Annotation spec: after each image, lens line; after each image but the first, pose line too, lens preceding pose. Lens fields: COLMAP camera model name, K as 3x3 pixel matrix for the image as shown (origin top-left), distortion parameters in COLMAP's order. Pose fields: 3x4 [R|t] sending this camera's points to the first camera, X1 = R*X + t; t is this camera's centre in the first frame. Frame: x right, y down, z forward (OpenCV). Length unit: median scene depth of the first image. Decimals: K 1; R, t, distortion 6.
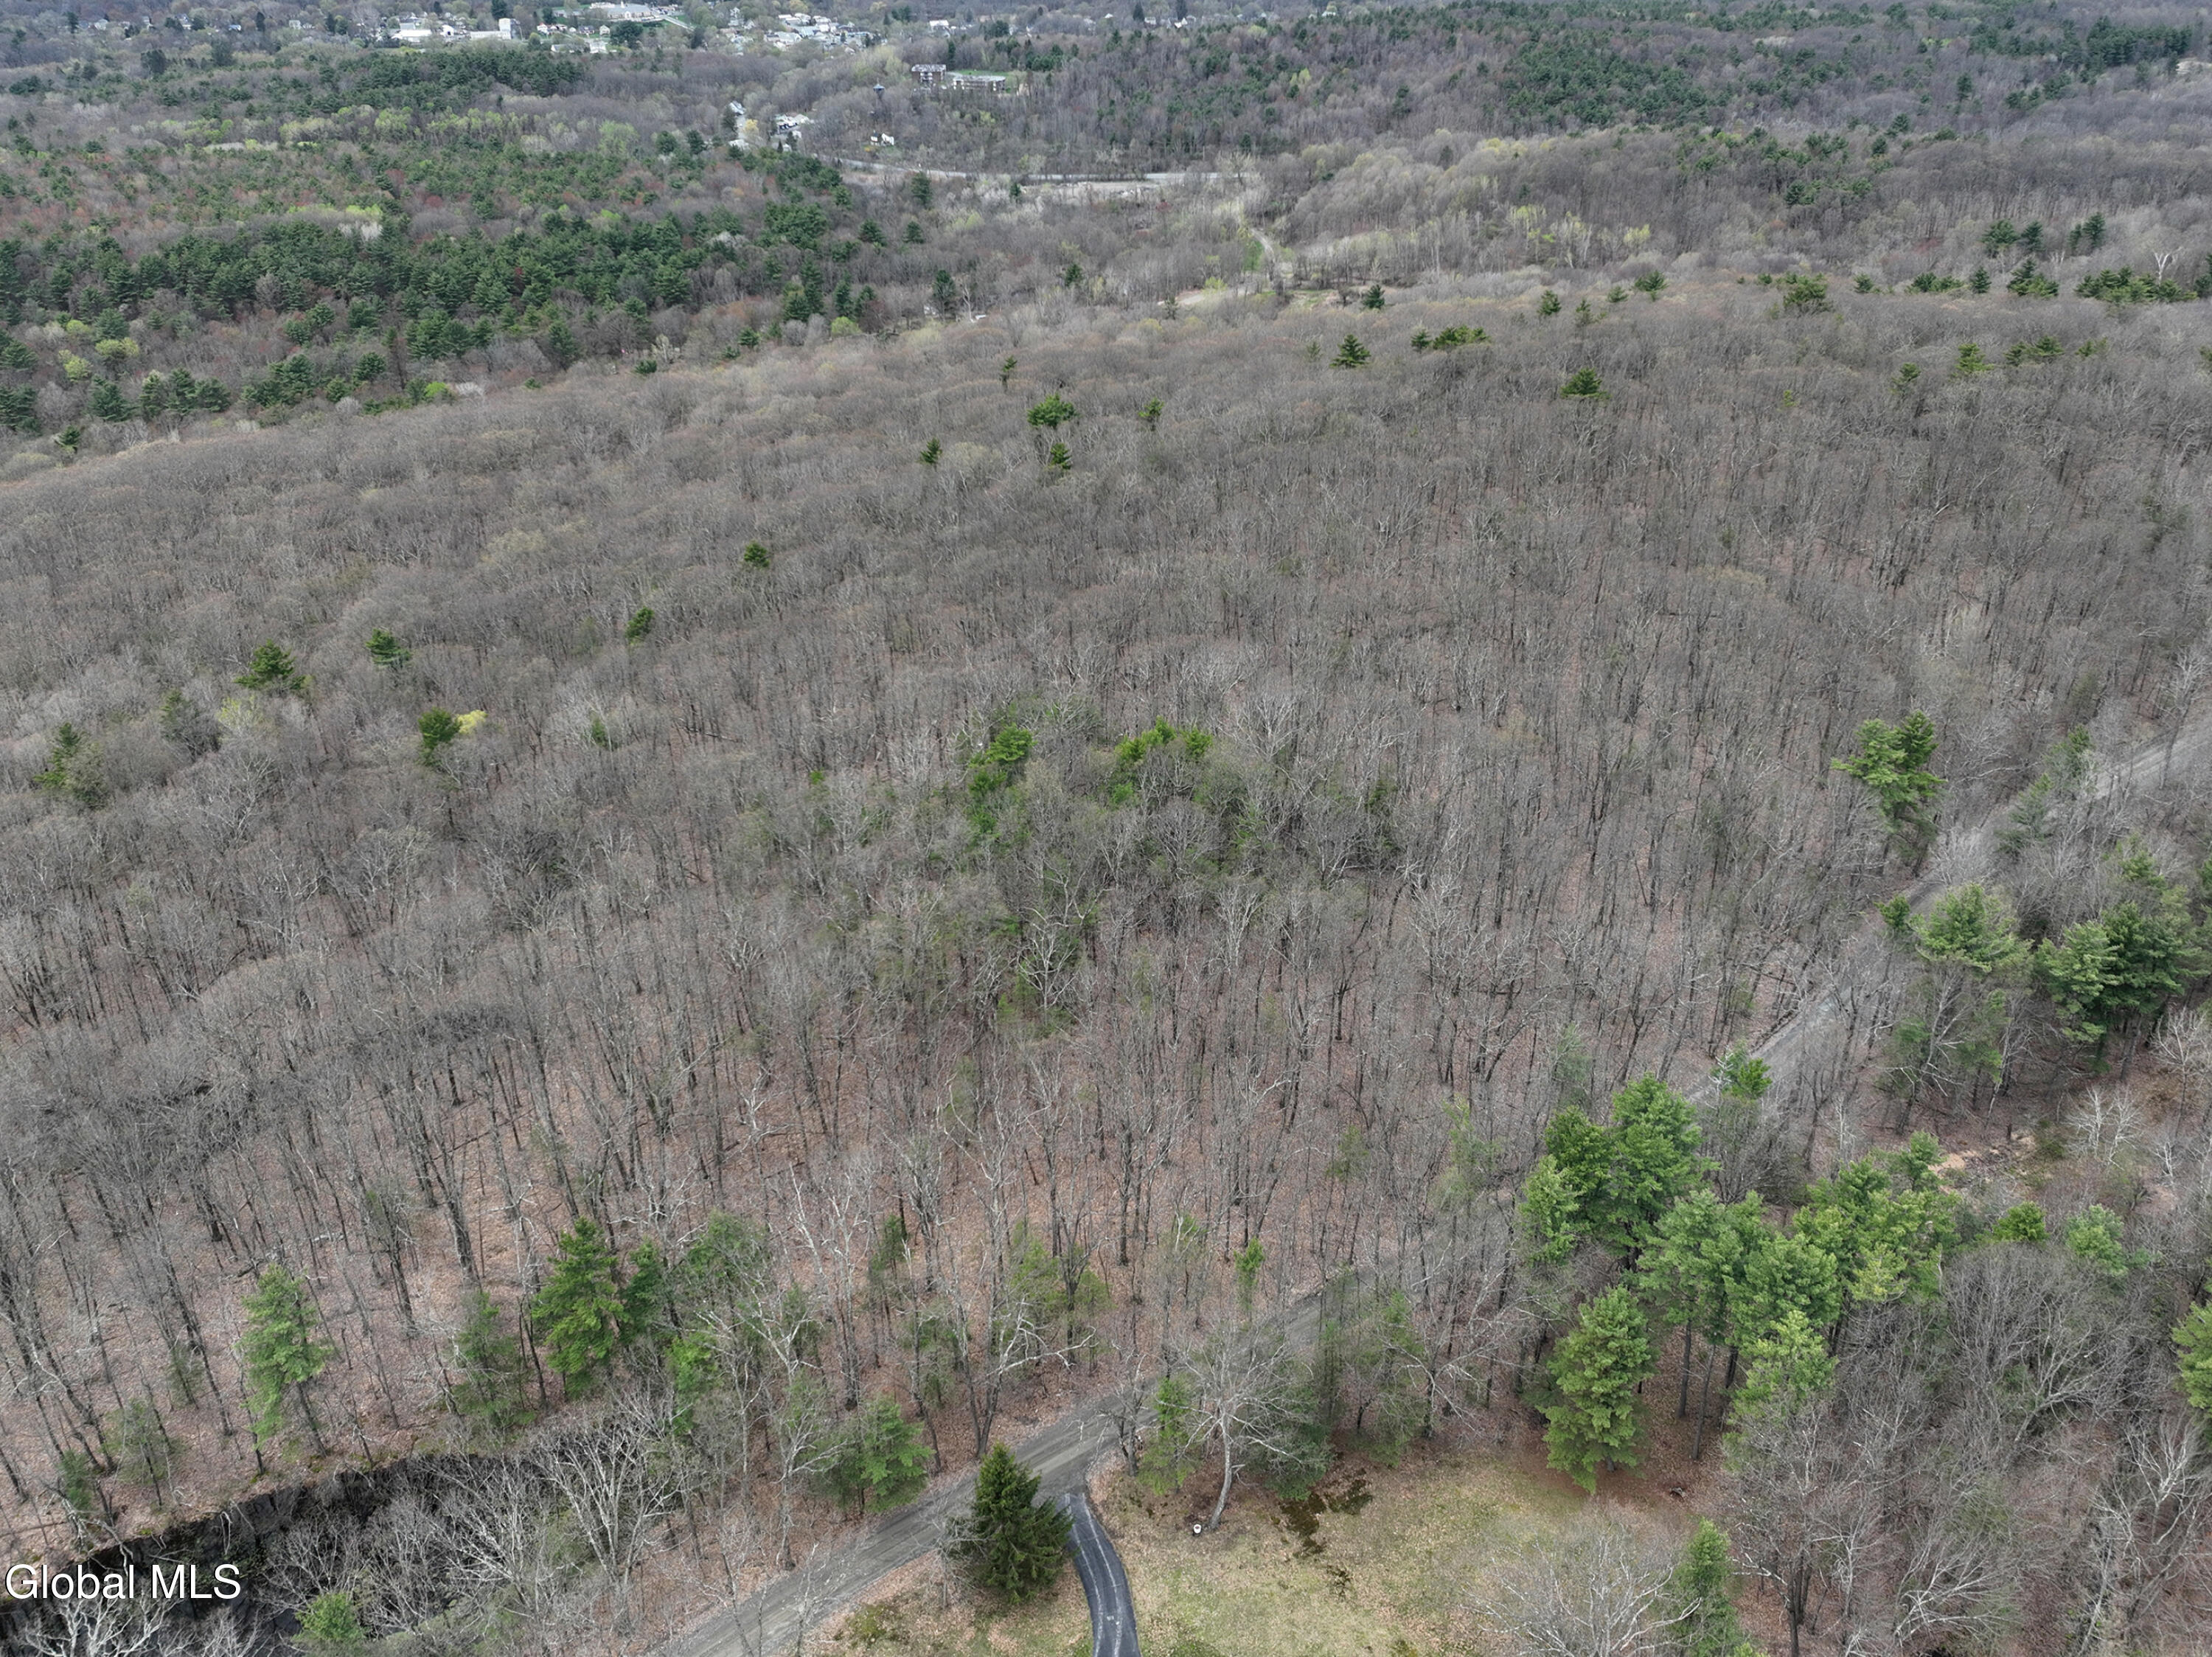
lens RADIAL K [[1959.1, 0, 1108.4], [0, 1959.1, 823.0], [0, 0, 1]] dist [0.000736, 0.001693]
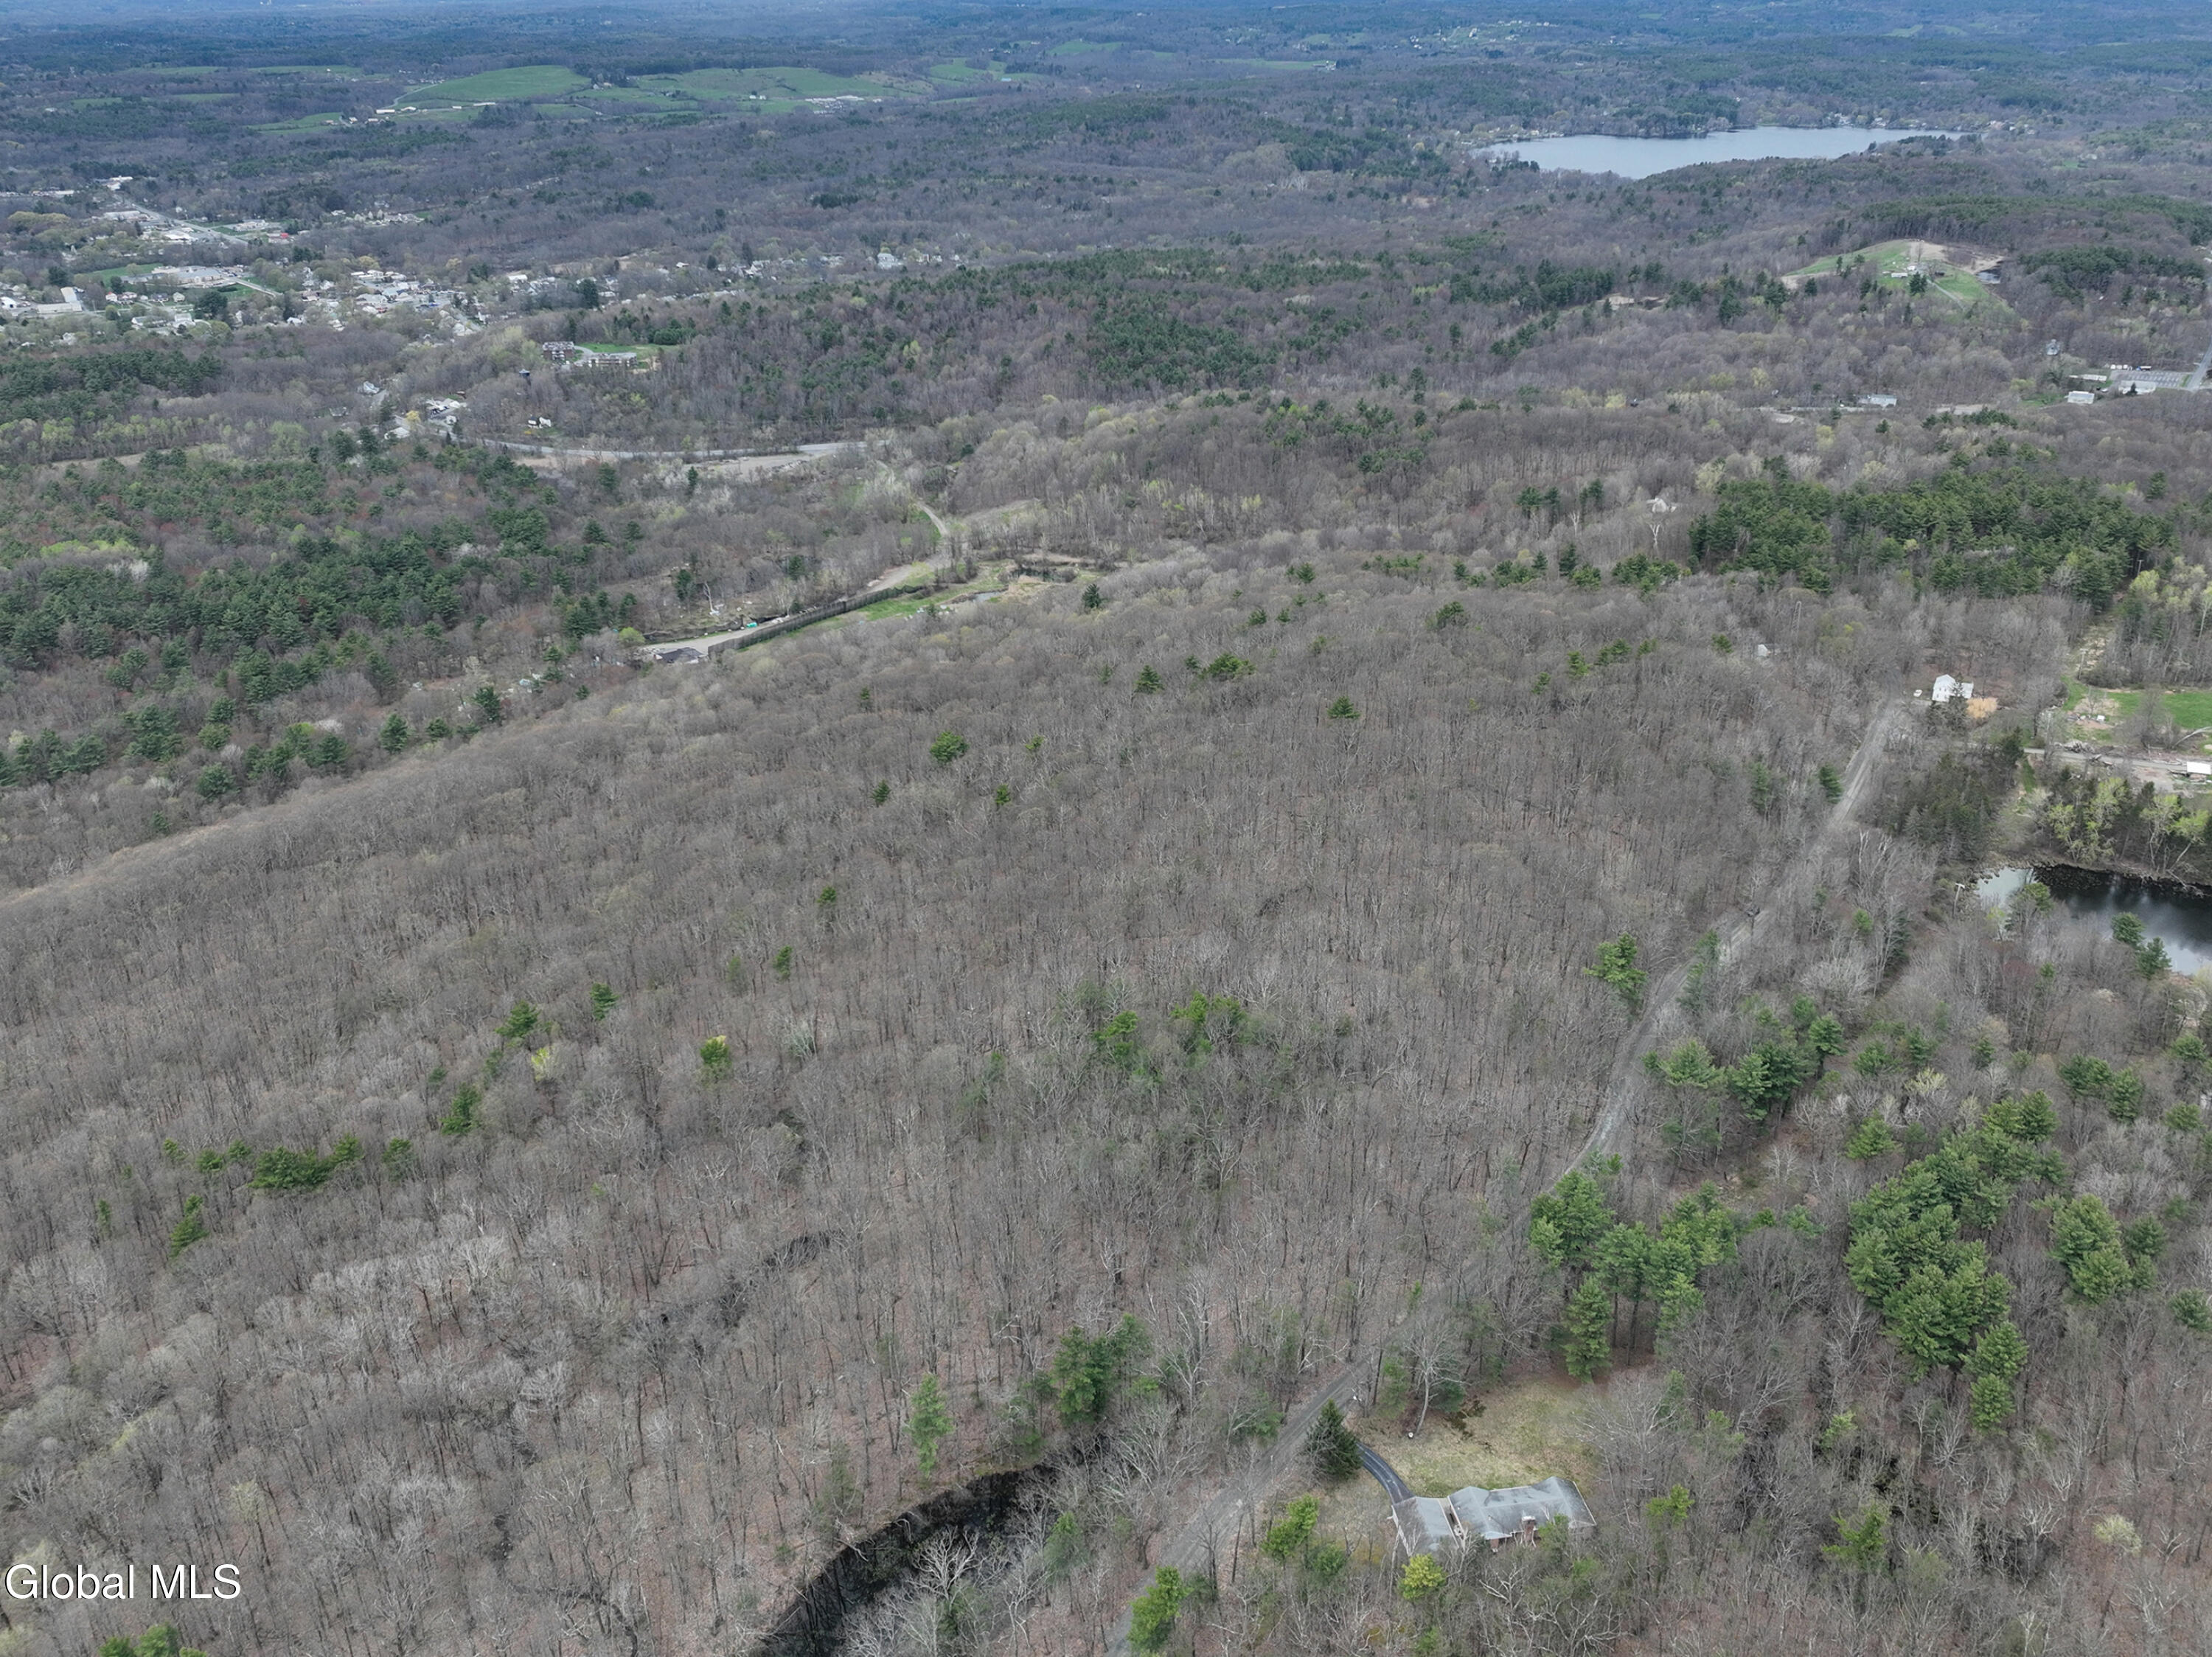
lens RADIAL K [[1959.1, 0, 1105.2], [0, 1959.1, 832.9], [0, 0, 1]] dist [0.000736, 0.001693]
pose [[0.969204, -0.100061, 0.225015, -0.085741], [0.116605, 0.991276, -0.061442, -0.020237], [-0.216904, 0.085788, 0.972416, -0.119796]]
